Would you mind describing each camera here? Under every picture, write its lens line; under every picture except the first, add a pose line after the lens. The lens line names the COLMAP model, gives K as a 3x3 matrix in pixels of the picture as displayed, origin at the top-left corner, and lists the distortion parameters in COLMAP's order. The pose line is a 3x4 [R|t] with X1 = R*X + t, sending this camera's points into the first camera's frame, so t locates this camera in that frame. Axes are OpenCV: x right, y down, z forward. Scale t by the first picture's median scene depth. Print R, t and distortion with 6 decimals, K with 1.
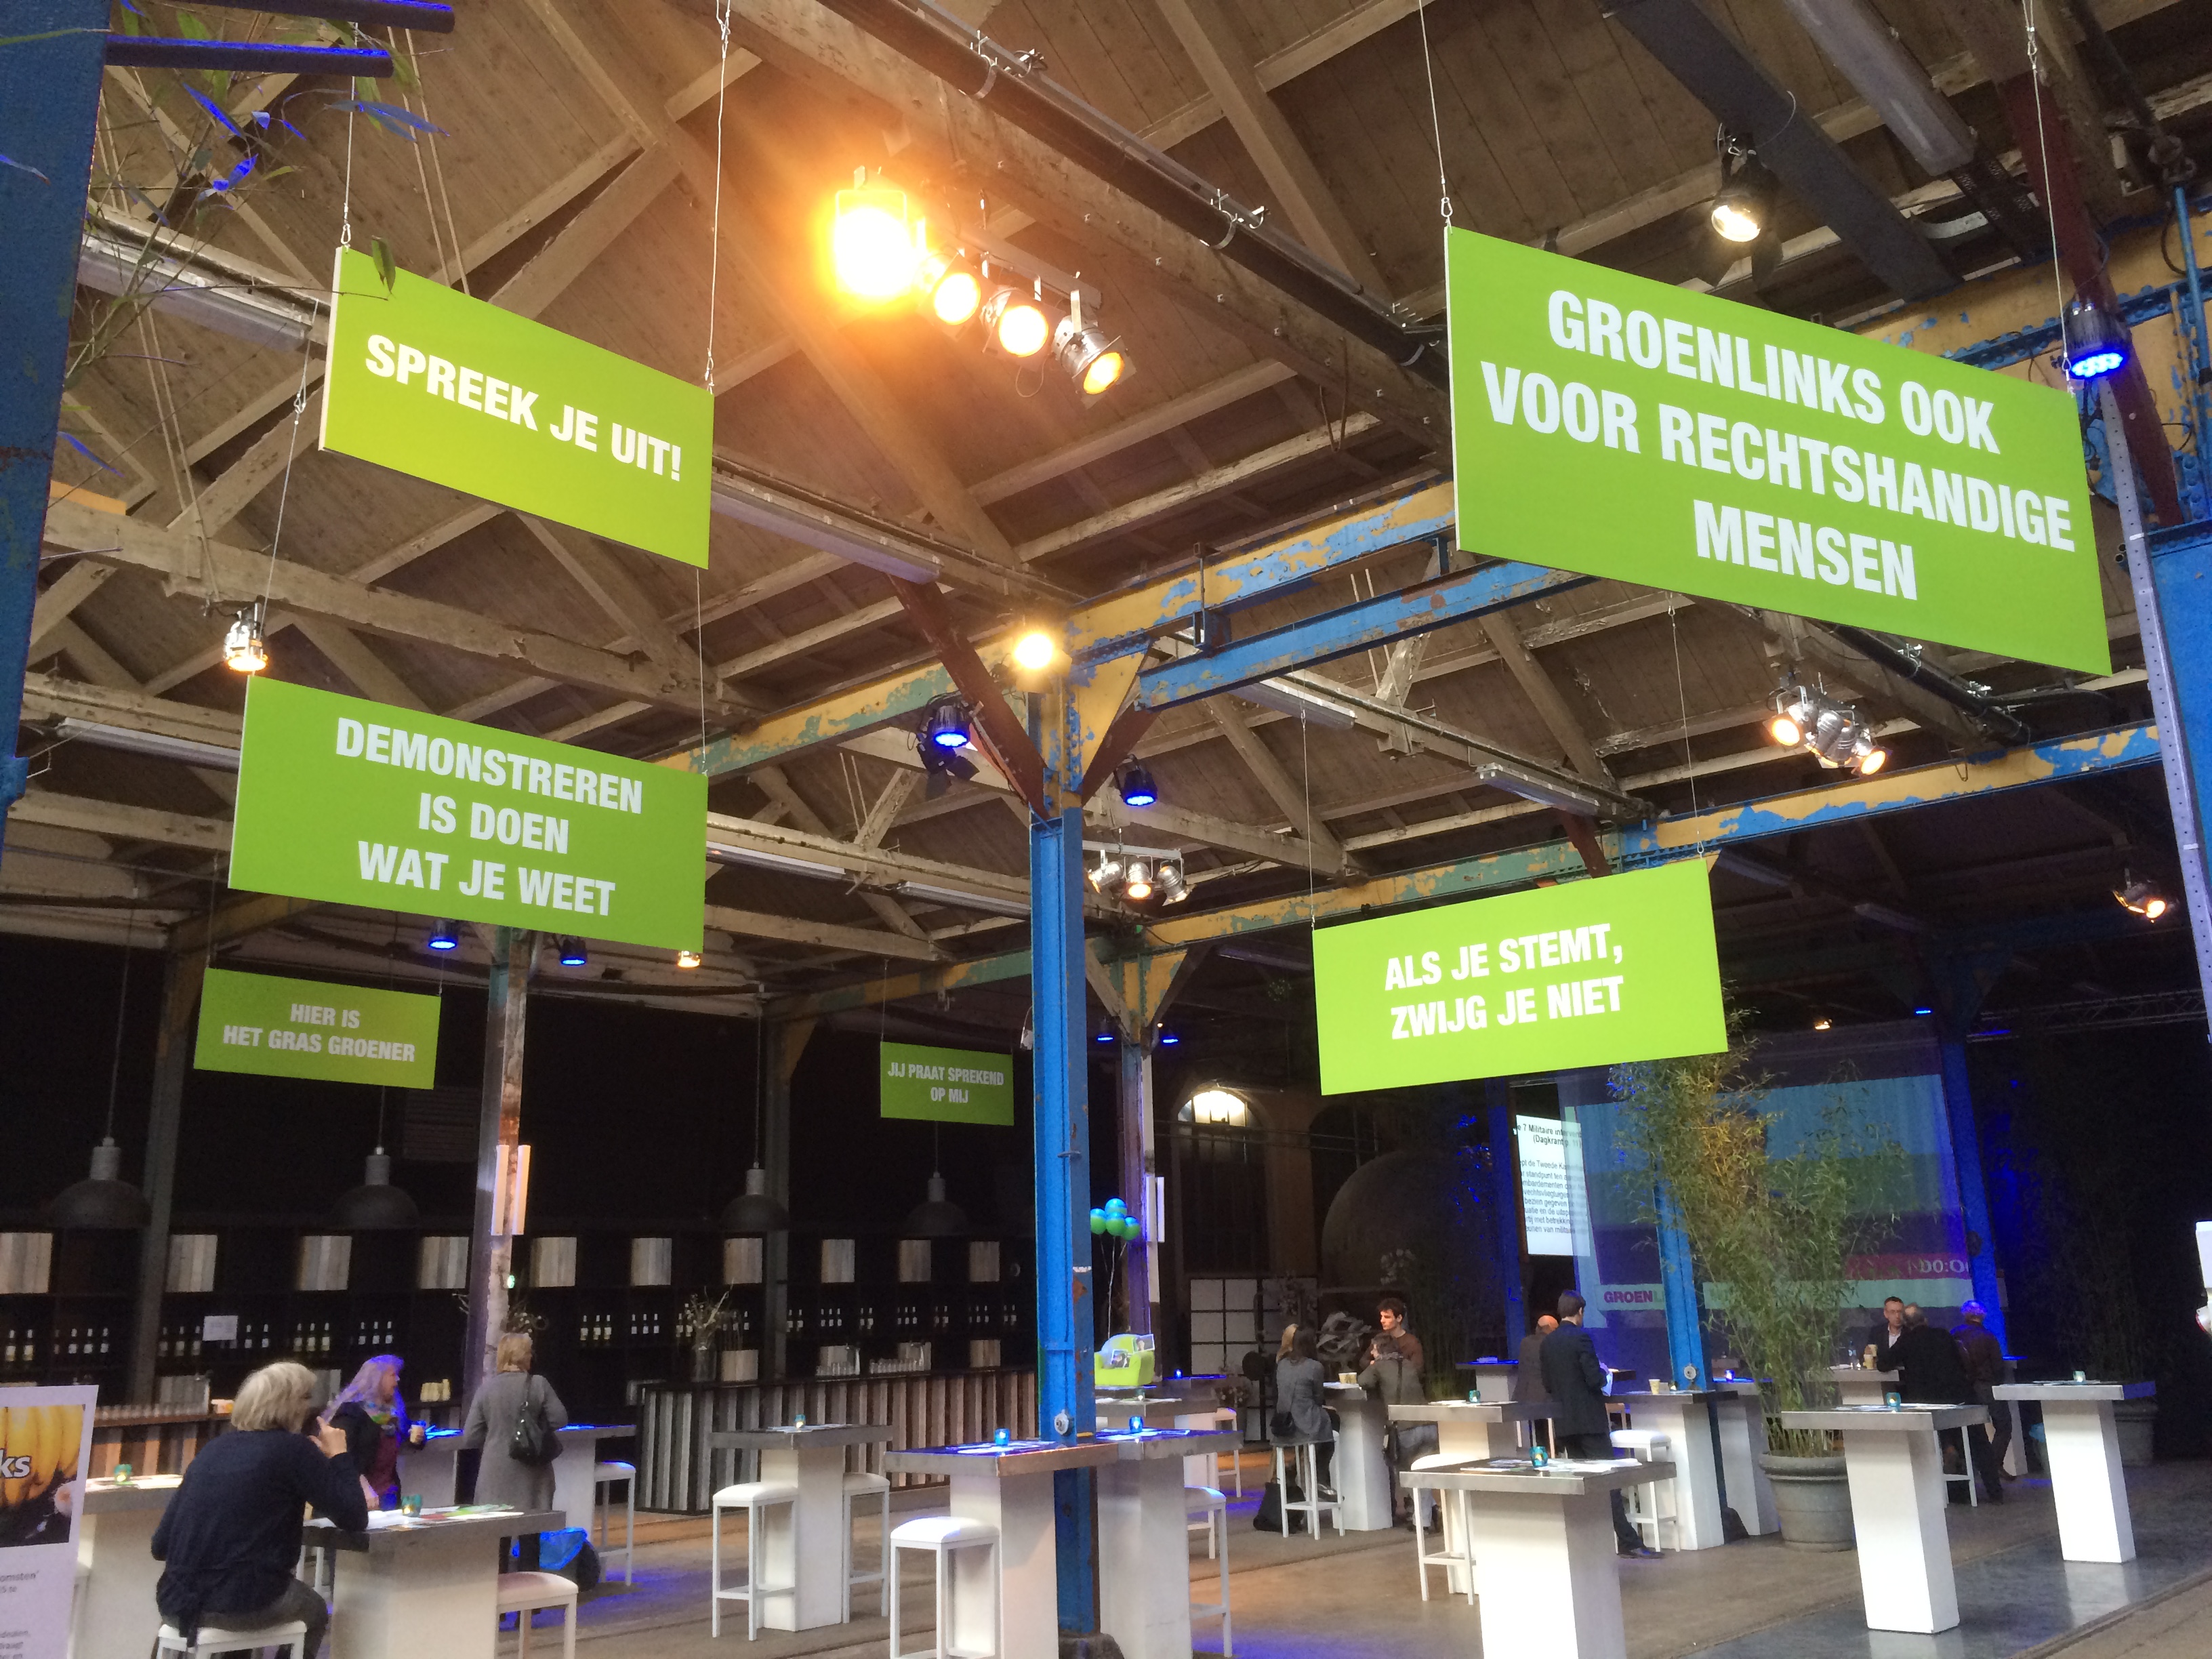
lens RADIAL K [[1891.8, 0, 1116.3], [0, 1891.8, 835.2], [0, 0, 1]] dist [0.037946, 0.004050]
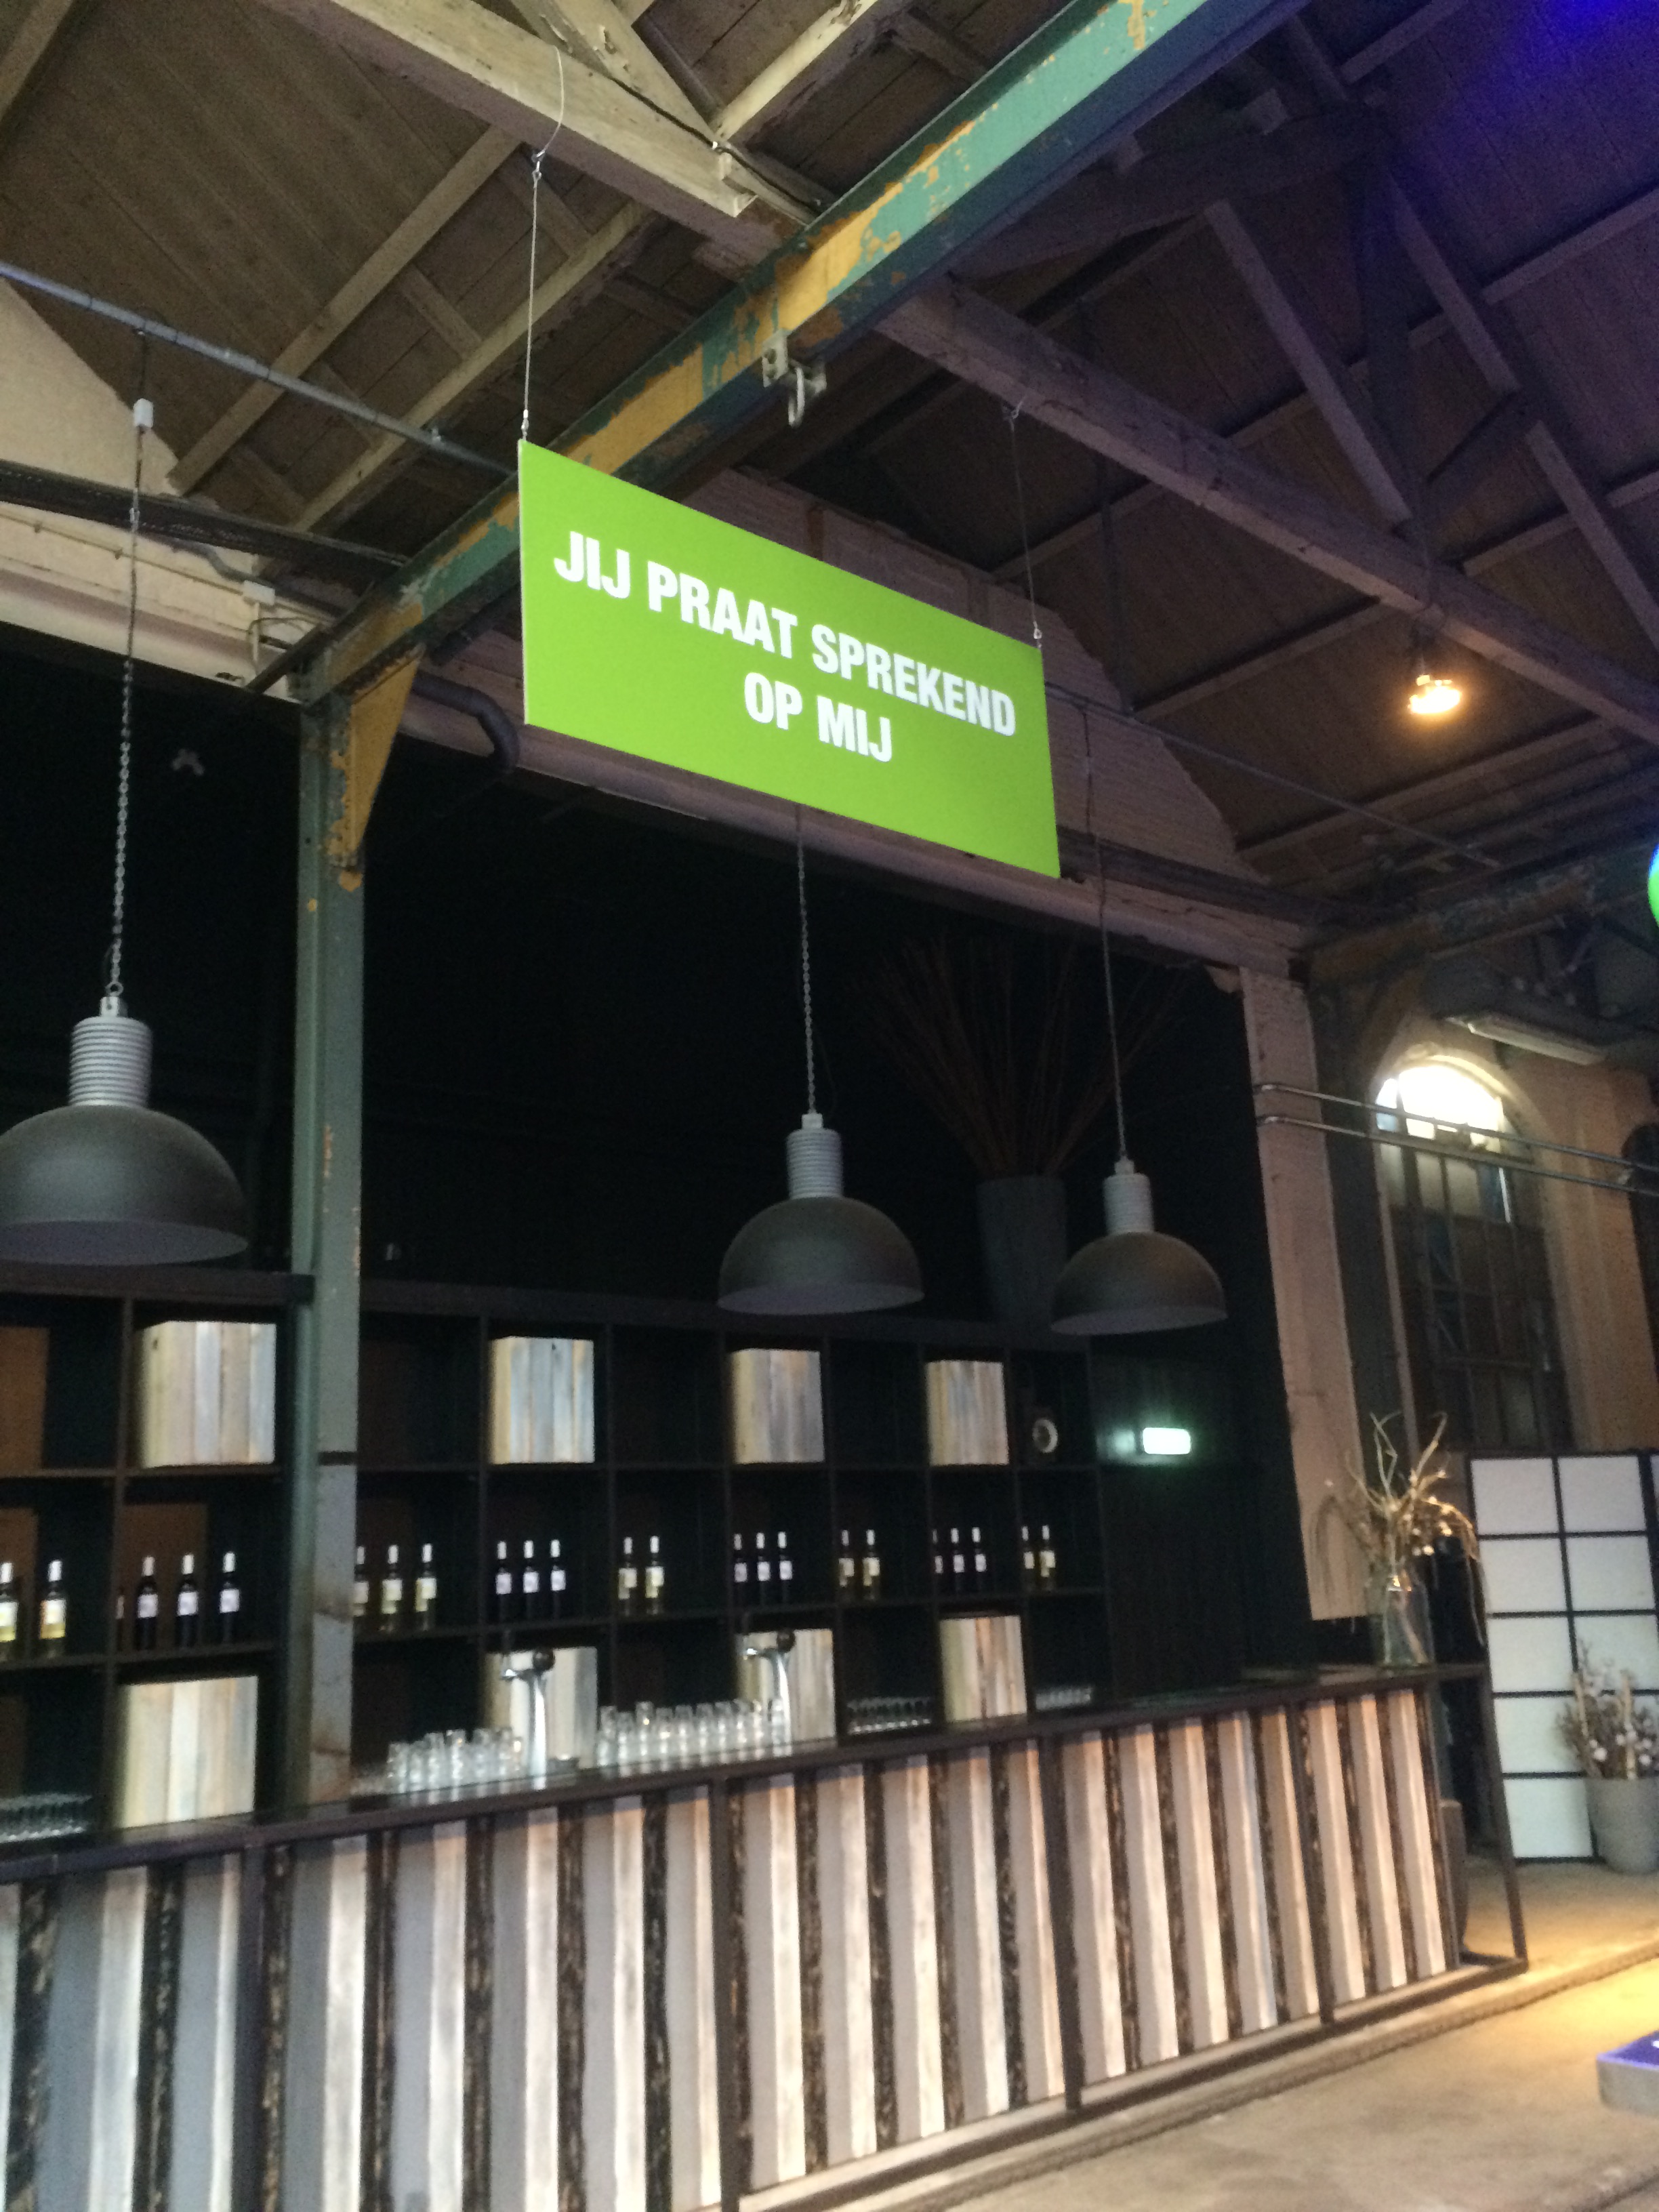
lens RADIAL K [[1891.8, 0, 826.6], [0, 1891.8, 1092.2], [0, 0, 1]] dist [0.037946, 0.004050]
pose [[0.991824, -0.051086, -0.116943, -0.054083], [0.051672, 0.998662, 0.001984, 0.173030], [0.116685, -0.008011, 0.993137, 0.676162]]
